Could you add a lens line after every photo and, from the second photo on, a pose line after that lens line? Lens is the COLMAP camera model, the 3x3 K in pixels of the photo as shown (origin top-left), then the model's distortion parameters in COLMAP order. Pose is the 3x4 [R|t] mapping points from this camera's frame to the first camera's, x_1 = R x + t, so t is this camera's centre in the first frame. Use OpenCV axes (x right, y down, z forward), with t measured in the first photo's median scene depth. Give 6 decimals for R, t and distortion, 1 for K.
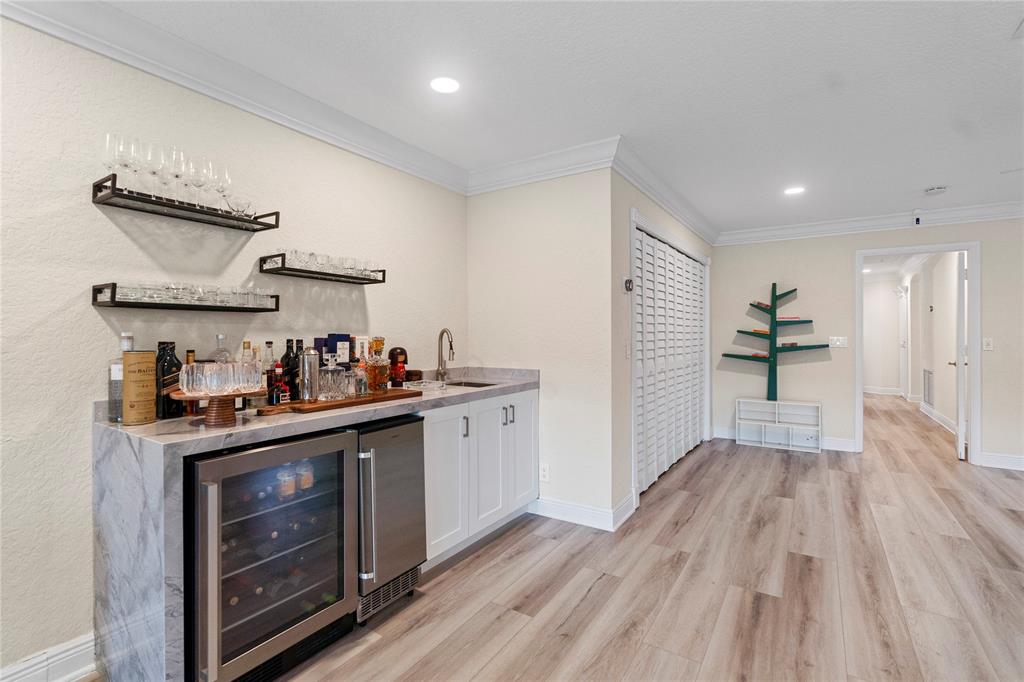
lens RADIAL K [[462.4, 0, 512.4], [0, 462.4, 337.7], [0, 0, 1]] dist [0.000359, 0.000148]
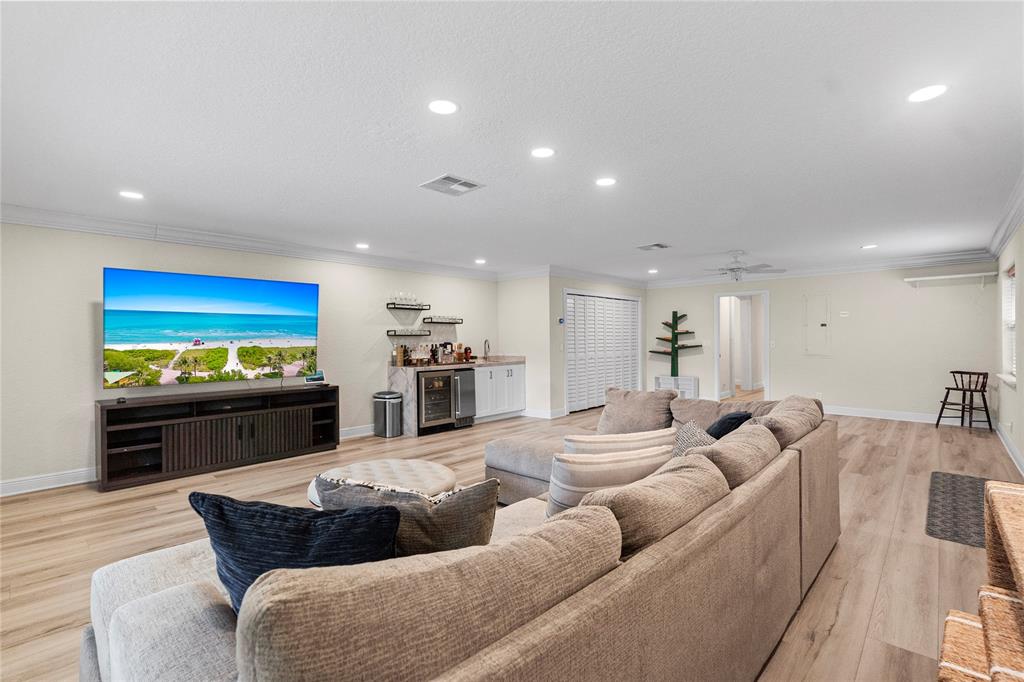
lens RADIAL K [[462.4, 0, 512.4], [0, 462.4, 337.7], [0, 0, 1]] dist [0.000359, 0.000148]
pose [[0.983843, -0.008679, -0.178823, 0.505269], [0.007449, 0.999944, -0.007548, -0.010356], [0.178879, 0.006094, 0.983852, -1.650175]]
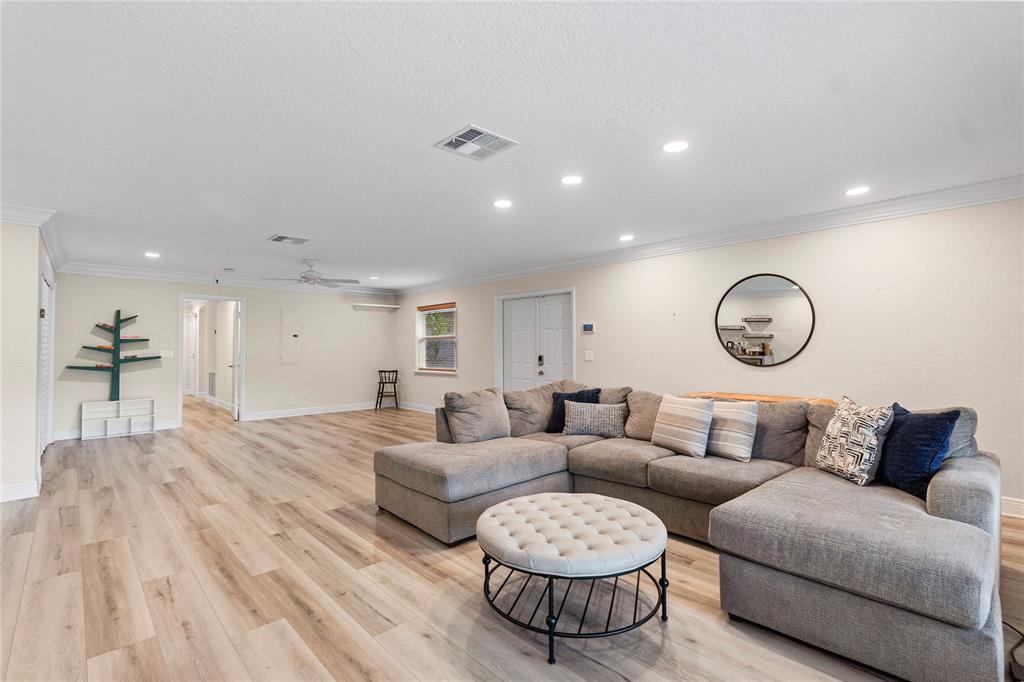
lens RADIAL K [[469.3, 0, 512.7], [0, 469.3, 336.3], [0, 0, 1]] dist [0.000685, 0.000303]
pose [[0.232886, 0.021948, 0.972256, -0.856341], [0.008207, 0.999665, -0.024533, -0.004231], [-0.972469, 0.013692, 0.232628, -0.718482]]
